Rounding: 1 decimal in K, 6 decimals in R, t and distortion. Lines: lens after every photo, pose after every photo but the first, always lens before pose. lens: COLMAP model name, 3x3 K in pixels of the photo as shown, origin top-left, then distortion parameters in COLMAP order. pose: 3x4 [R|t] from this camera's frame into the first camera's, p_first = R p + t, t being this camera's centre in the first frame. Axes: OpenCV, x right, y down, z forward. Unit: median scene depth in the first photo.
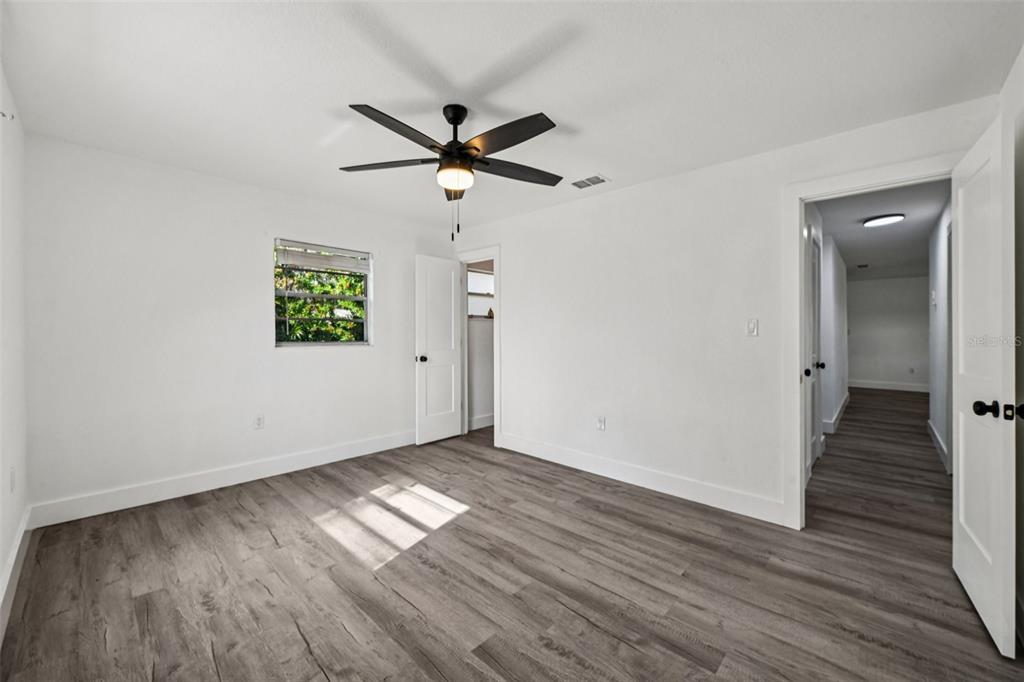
lens RADIAL K [[408.6, 0, 513.3], [0, 408.6, 343.4], [0, 0, 1]] dist [-0.013578, -0.002542]
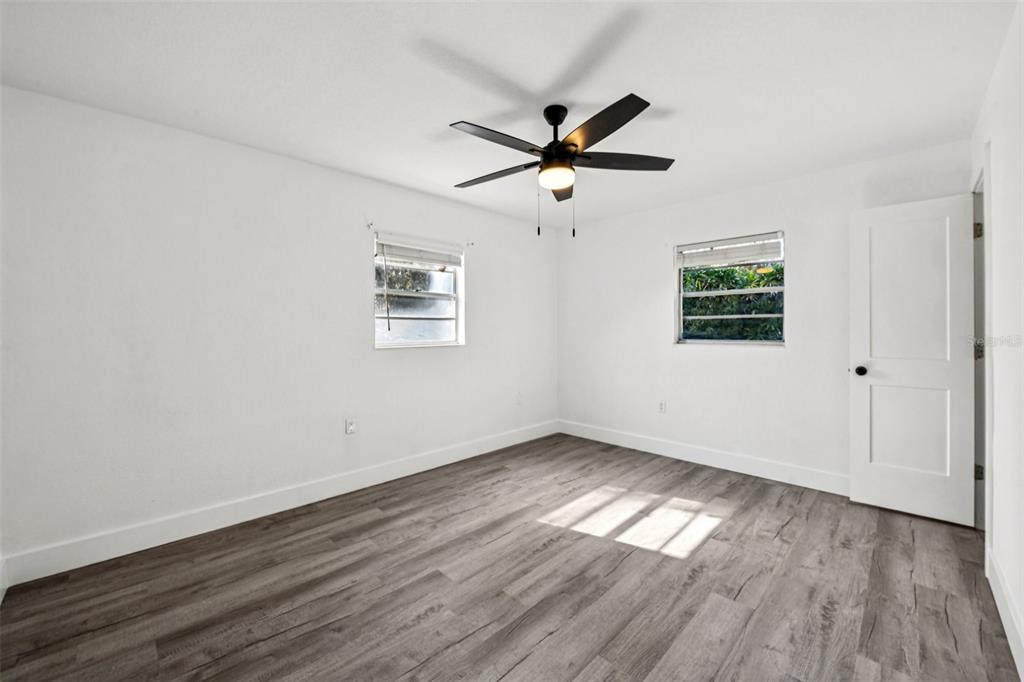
lens RADIAL K [[408.6, 0, 501.8], [0, 408.6, 335.4], [0, 0, 1]] dist [-0.013578, -0.002542]
pose [[-0.040663, 0.013066, -0.999088, 0.695230], [-0.030159, 0.999443, 0.014298, -0.018176], [0.998718, 0.030713, -0.040246, 0.714016]]
